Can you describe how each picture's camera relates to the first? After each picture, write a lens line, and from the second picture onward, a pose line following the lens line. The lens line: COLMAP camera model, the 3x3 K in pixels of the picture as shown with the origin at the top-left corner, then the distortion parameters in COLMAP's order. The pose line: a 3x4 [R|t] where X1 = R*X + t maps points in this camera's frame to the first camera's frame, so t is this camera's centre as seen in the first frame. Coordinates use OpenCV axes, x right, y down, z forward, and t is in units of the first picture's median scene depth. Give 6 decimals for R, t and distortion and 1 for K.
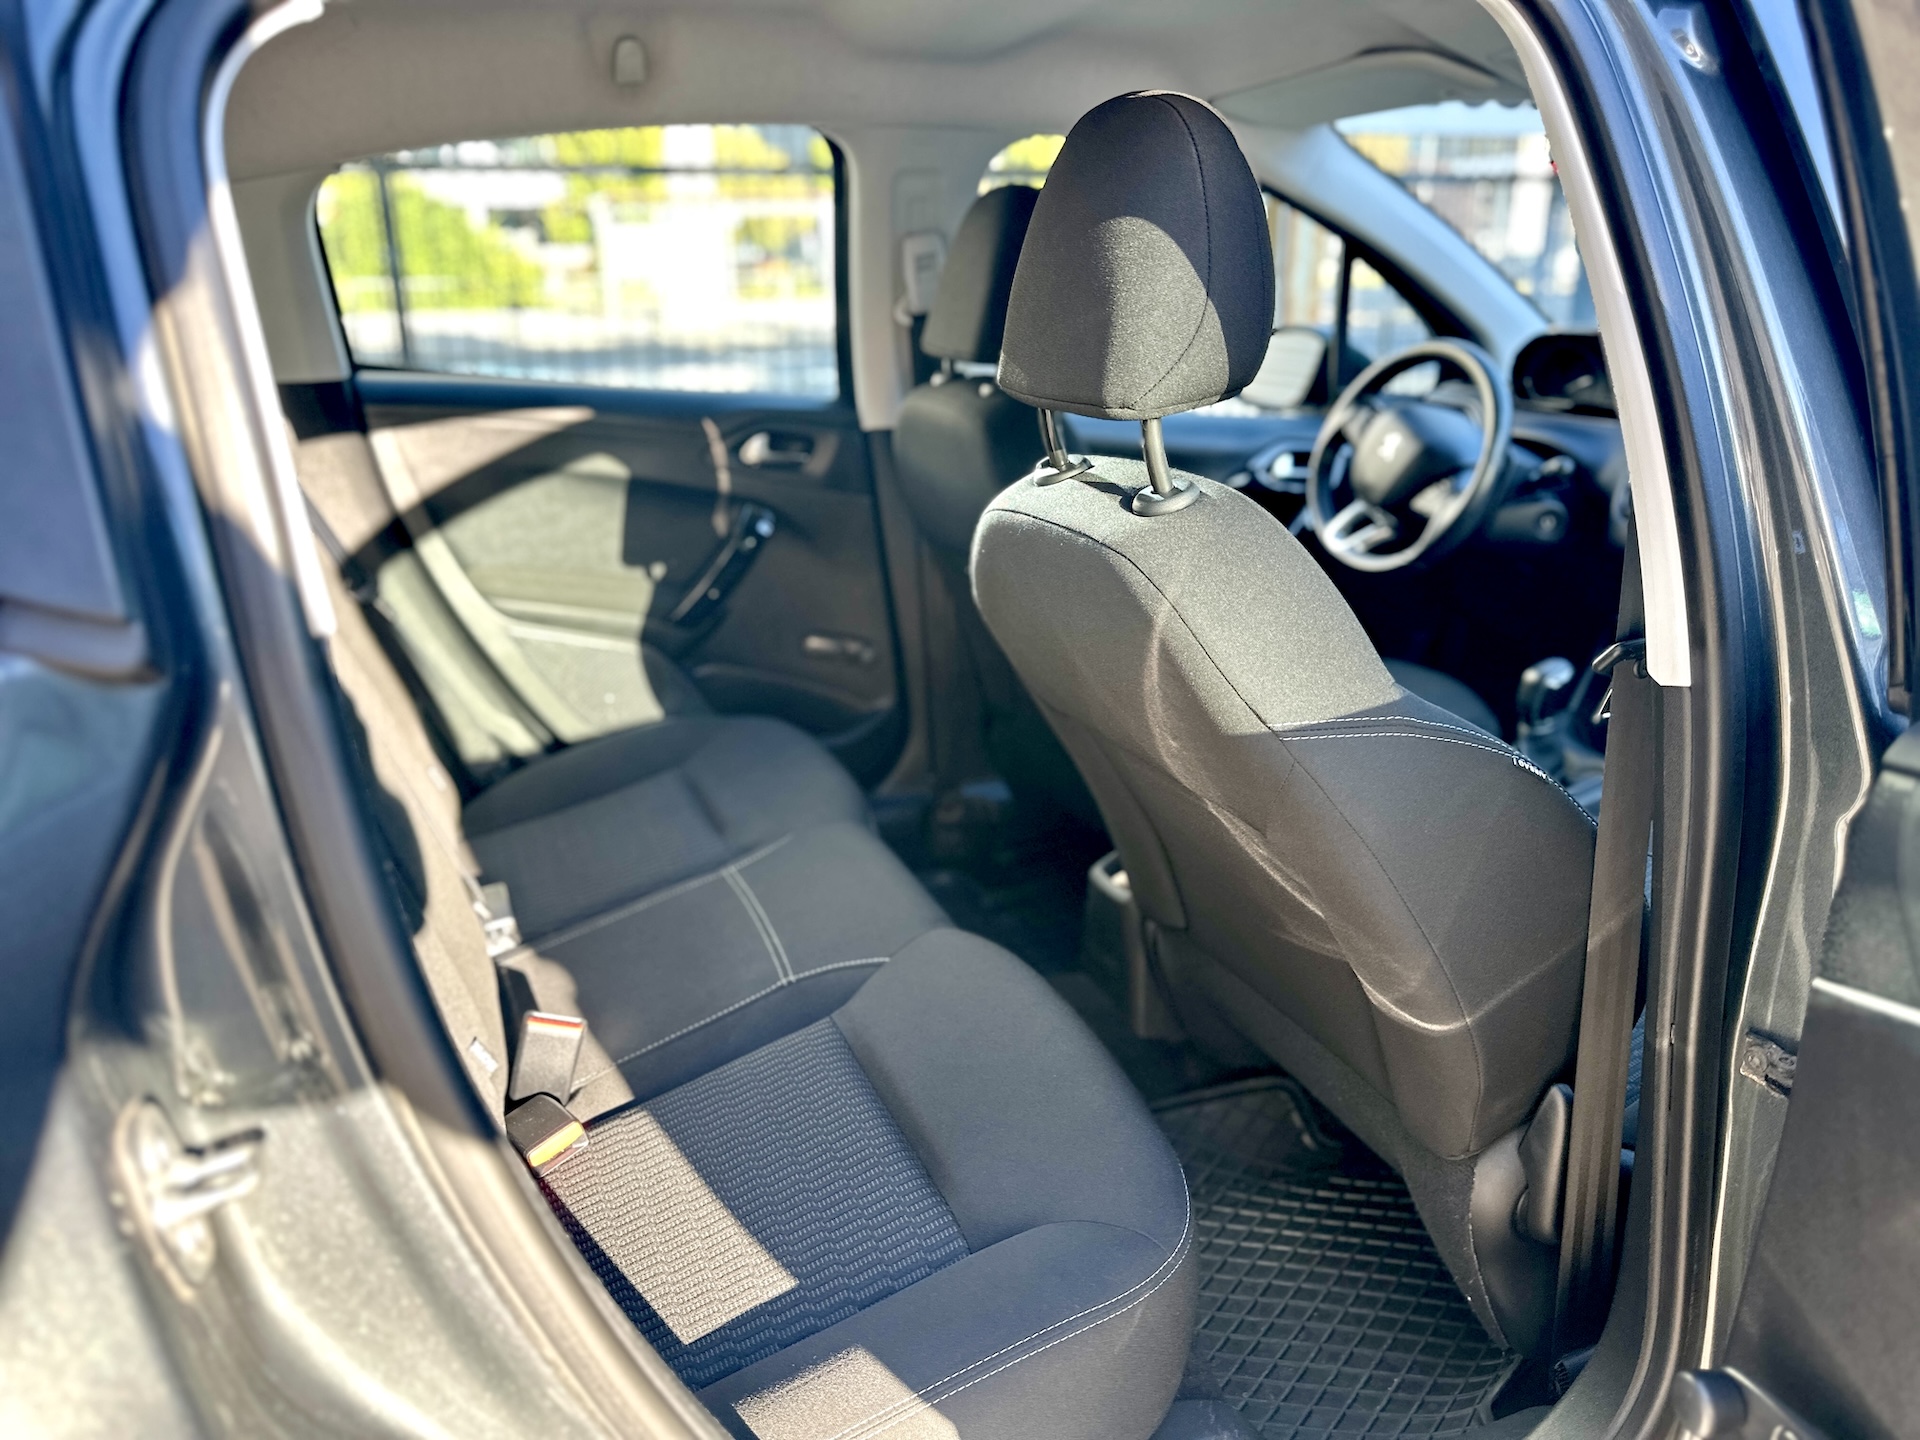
lens RADIAL K [[1450.5, 0, 1029.4], [0, 1450.5, 775.9], [0, 0, 1]] dist [0.116415, -0.301950]
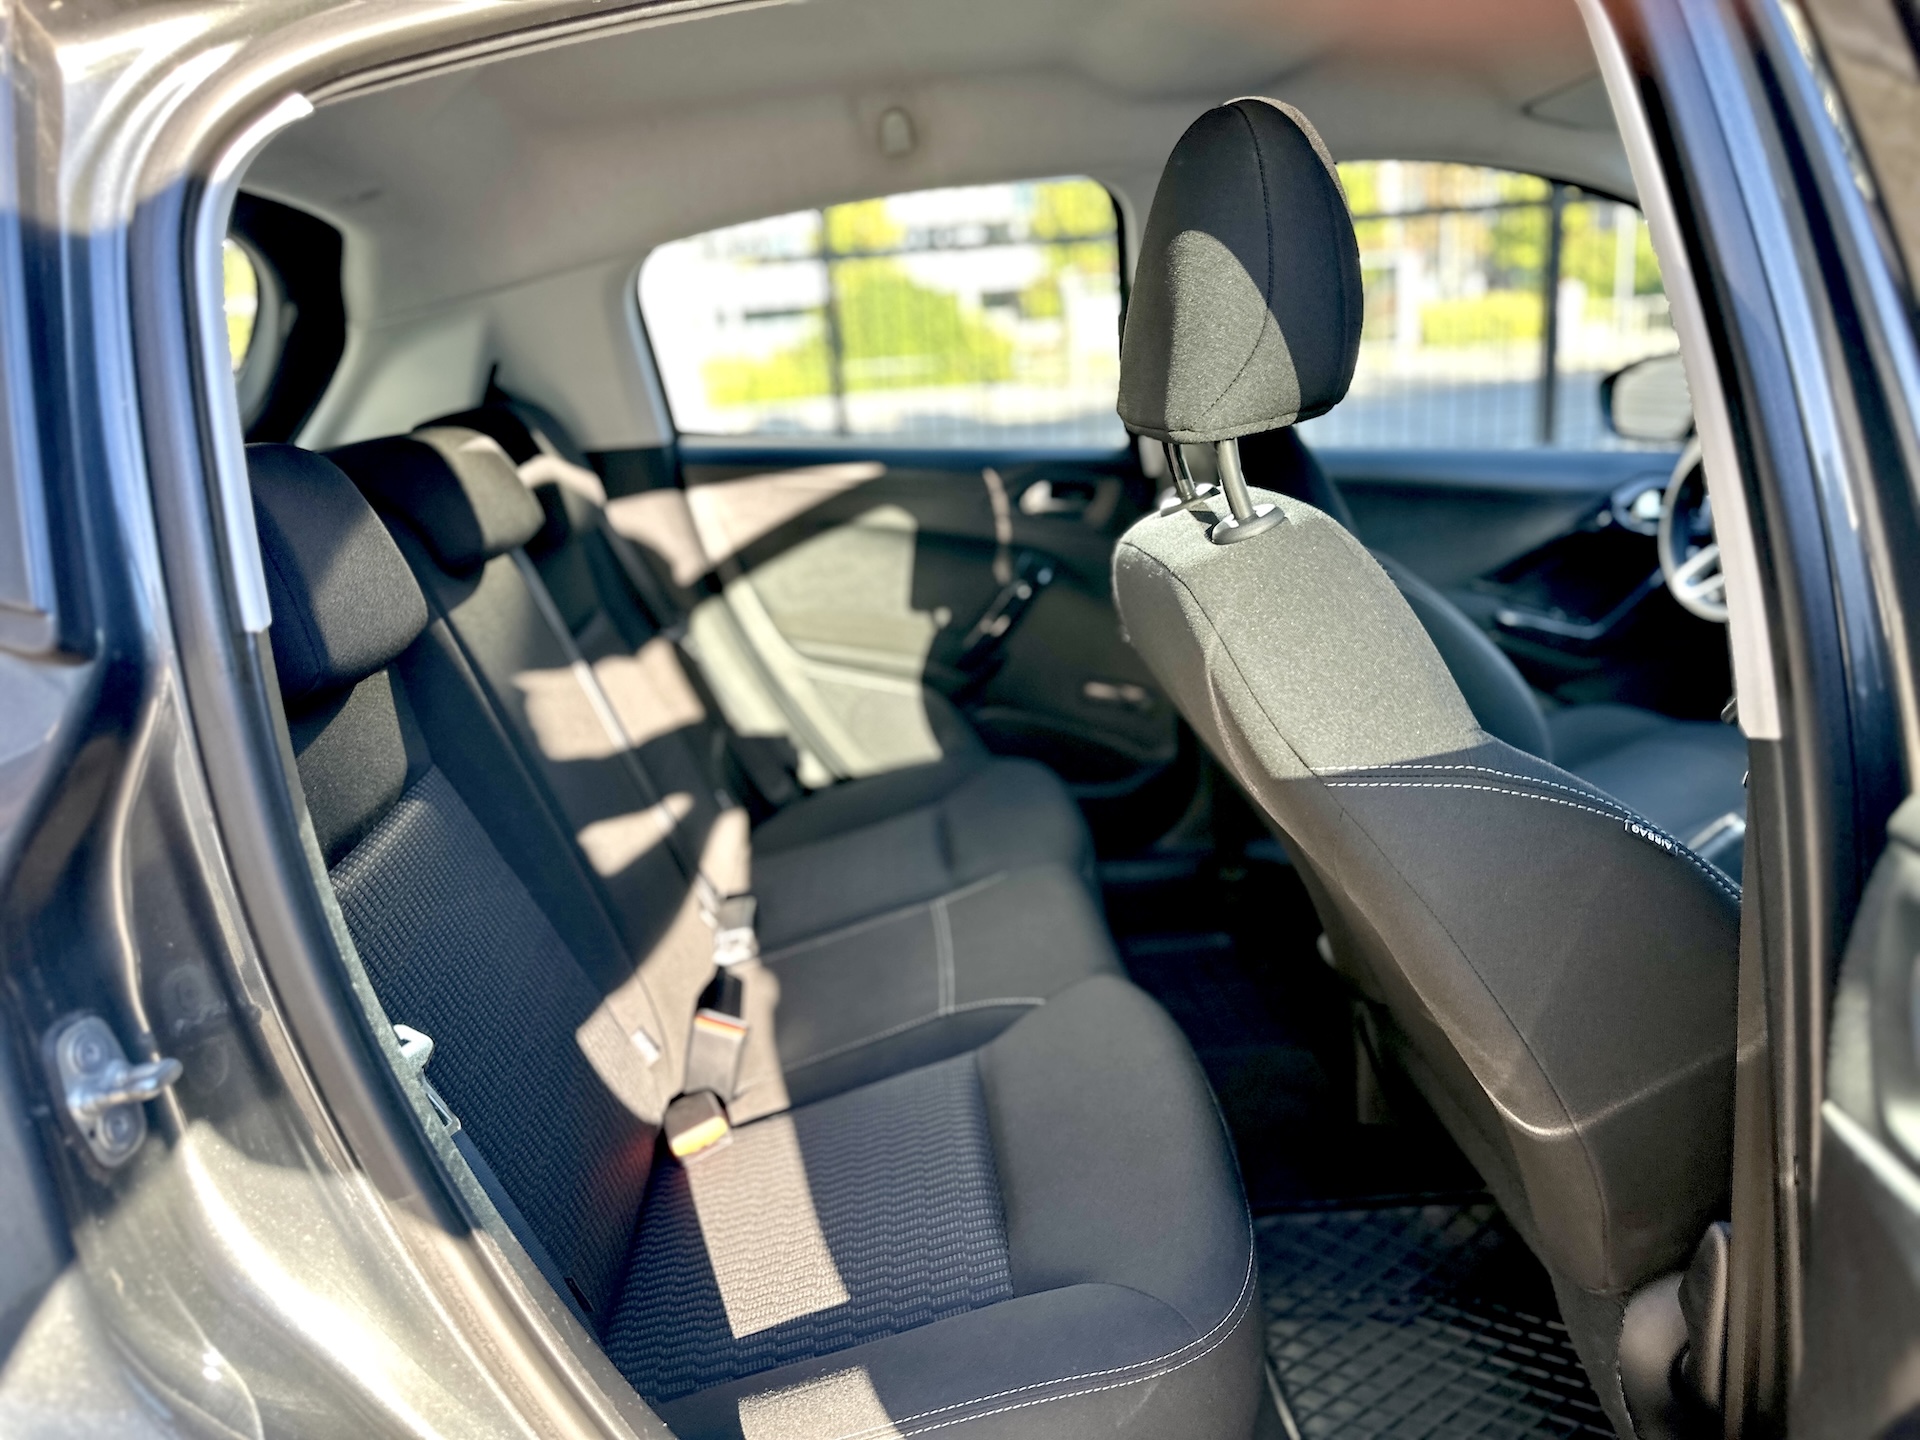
lens RADIAL K [[1472.4, 0, 958.6], [0, 1472.4, 795.6], [0, 0, 1]] dist [0.004097, -0.008123]
pose [[0.929847, 0.049039, -0.364663, 0.180510], [-0.060170, 0.998003, -0.019217, 0.007877], [0.362993, 0.039811, 0.930941, 0.040243]]
